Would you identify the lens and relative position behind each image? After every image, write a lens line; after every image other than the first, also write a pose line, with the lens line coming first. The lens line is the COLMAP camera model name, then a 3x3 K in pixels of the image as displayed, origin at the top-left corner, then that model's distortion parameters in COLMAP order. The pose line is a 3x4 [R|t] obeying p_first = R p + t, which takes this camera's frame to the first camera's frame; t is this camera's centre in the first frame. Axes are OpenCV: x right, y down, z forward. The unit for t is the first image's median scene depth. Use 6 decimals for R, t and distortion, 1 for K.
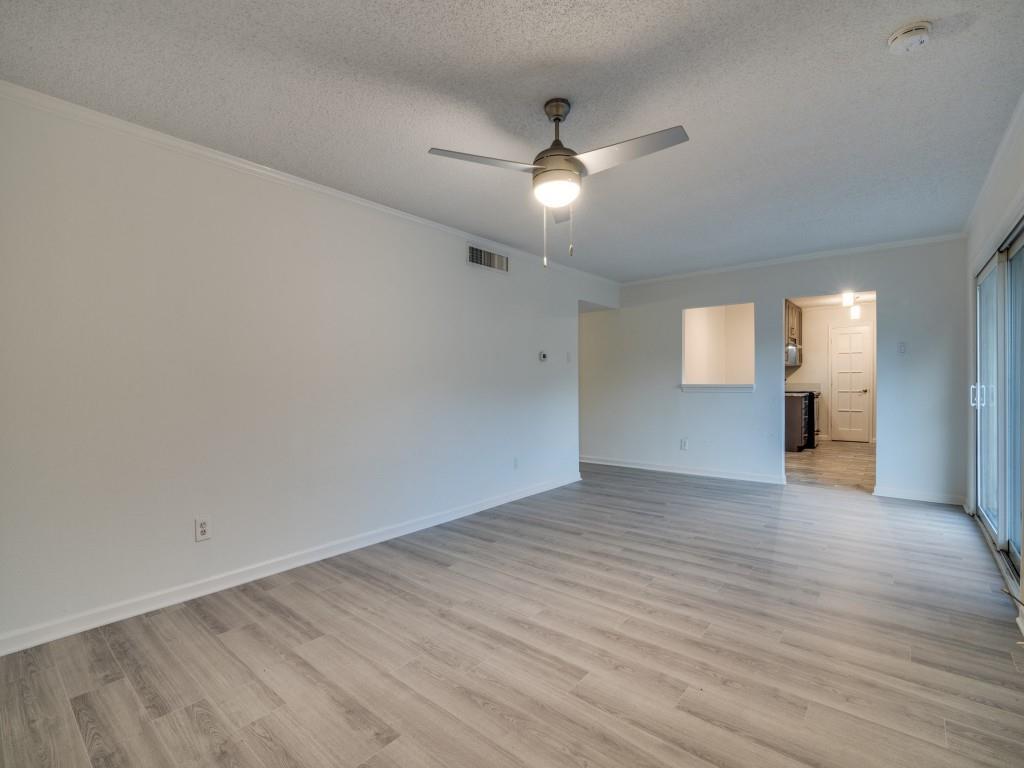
lens RADIAL K [[480.6, 0, 481.8], [0, 480.6, 392.9], [0, 0, 1]] dist [-0.017379, -0.000122]
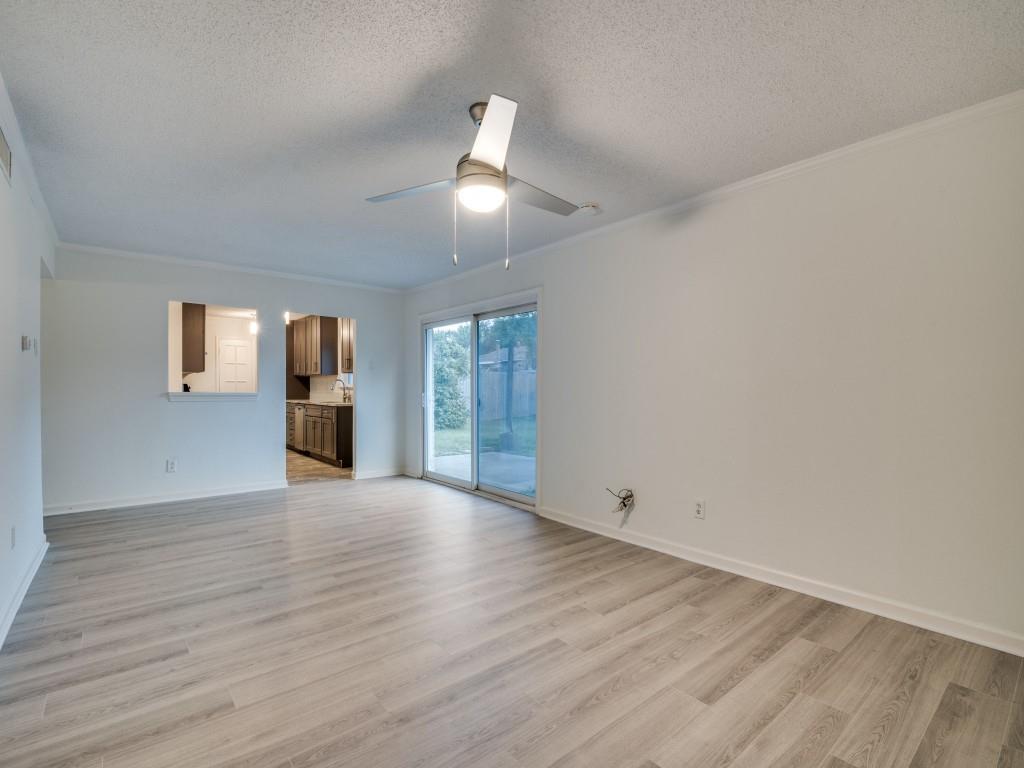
lens RADIAL K [[478.5, 0, 518.6], [0, 478.5, 389.8], [0, 0, 1]] dist [-0.015057, 0.000441]
pose [[0.134668, 0.011434, 0.990825, -0.674990], [0.012280, 0.999837, -0.013207, -0.010122], [-0.990815, 0.013946, 0.134505, 0.651431]]
